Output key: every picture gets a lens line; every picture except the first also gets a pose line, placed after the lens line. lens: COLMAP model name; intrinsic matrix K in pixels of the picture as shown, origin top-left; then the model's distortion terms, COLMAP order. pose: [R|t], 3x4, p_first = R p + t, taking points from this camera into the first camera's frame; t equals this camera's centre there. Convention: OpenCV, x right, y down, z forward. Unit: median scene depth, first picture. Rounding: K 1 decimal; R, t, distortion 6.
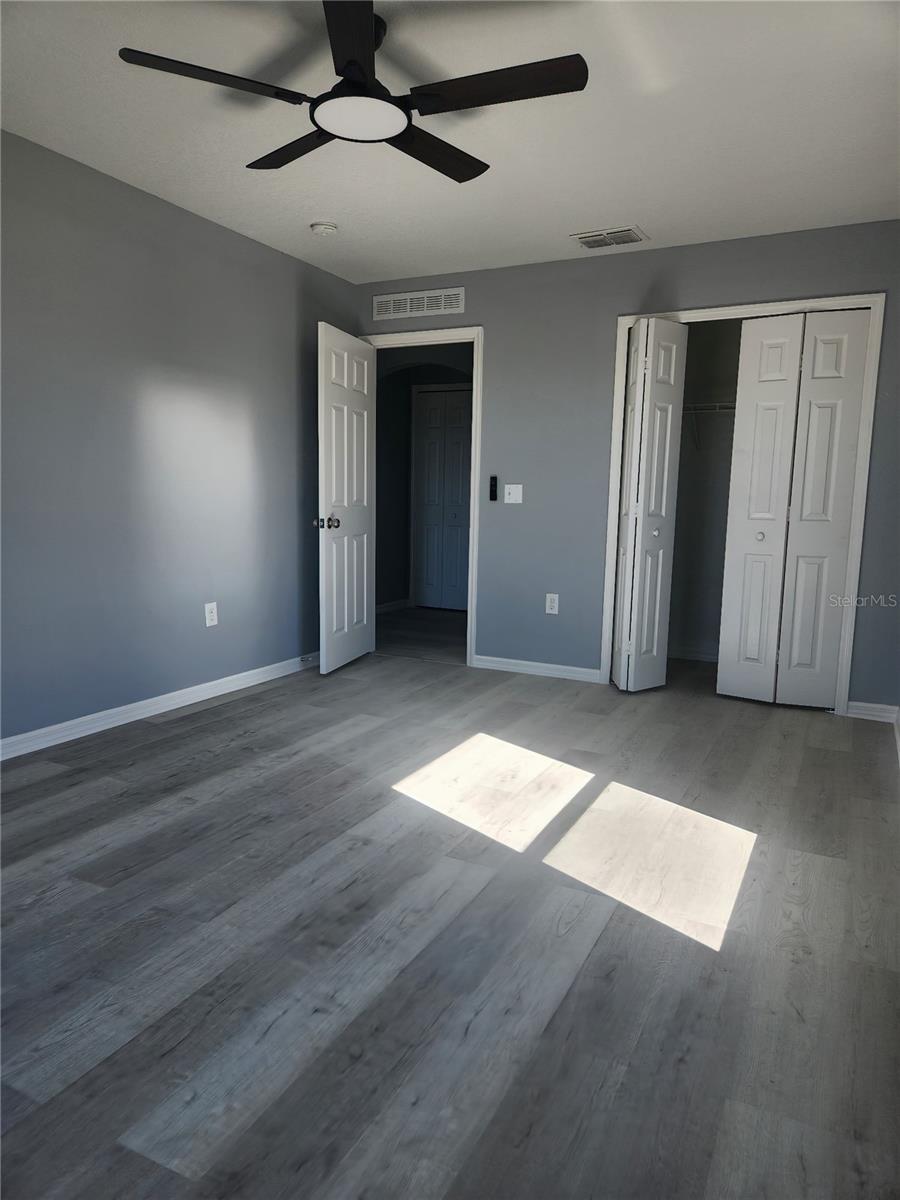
lens RADIAL K [[825.9, 0, 508.4], [0, 825.9, 596.1], [0, 0, 1]] dist [0.145103, -0.238867]
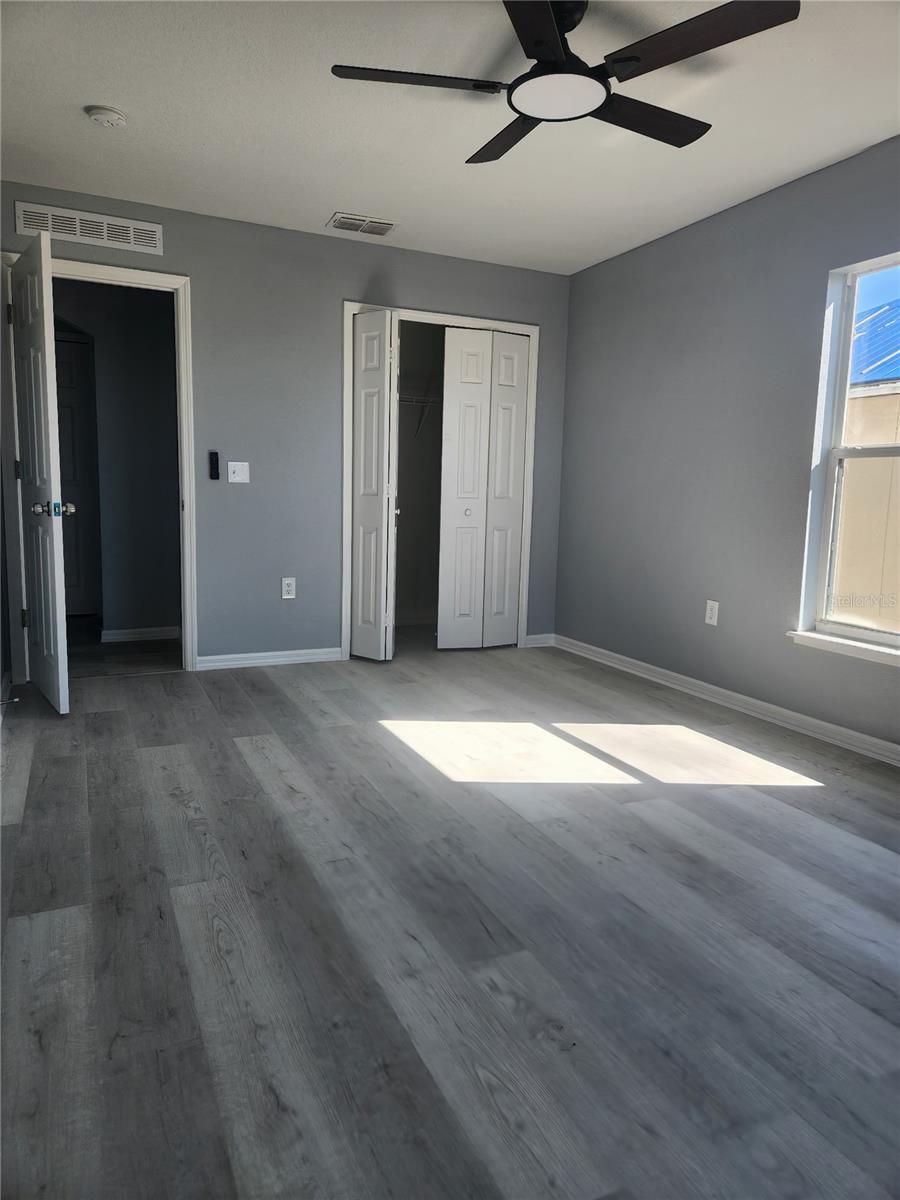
lens RADIAL K [[795.1, 0, 453.3], [0, 795.1, 595.9], [0, 0, 1]] dist [0.060831, -0.037766]
pose [[0.610219, -0.110901, 0.784432, -0.658948], [0.082554, 0.993664, 0.076262, -0.043230], [-0.787920, 0.018222, 0.615508, 0.330736]]
